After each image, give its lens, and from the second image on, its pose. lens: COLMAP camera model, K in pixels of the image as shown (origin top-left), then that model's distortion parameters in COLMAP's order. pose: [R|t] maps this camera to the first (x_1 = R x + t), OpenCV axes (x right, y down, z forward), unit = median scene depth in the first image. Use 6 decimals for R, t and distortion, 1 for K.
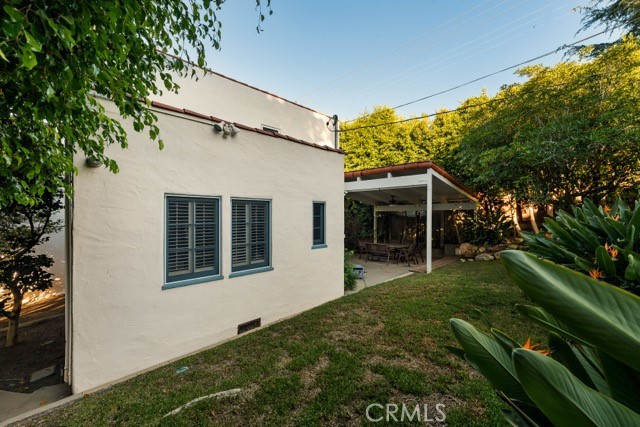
lens RADIAL K [[257.4, 0, 321.4], [0, 257.4, 215.9], [0, 0, 1]] dist [-0.001012, -0.000052]
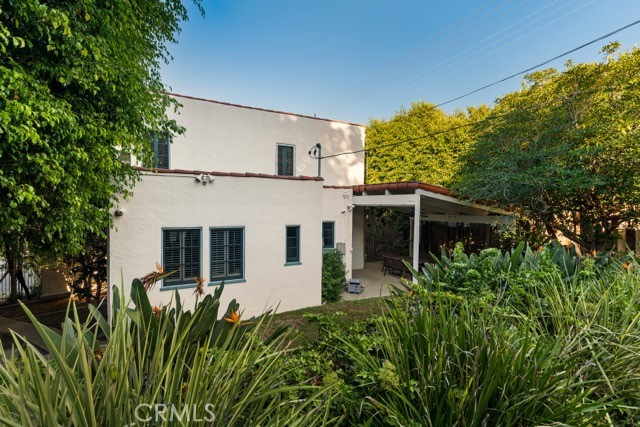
lens RADIAL K [[303.6, 0, 320.0], [0, 303.6, 213.5], [0, 0, 1]] dist [0.002913, 0.000146]
pose [[0.955367, 0.013963, -0.295090, 0.404663], [-0.008332, 0.999759, 0.020329, -0.108730], [0.295303, -0.016963, 0.955253, -0.218006]]
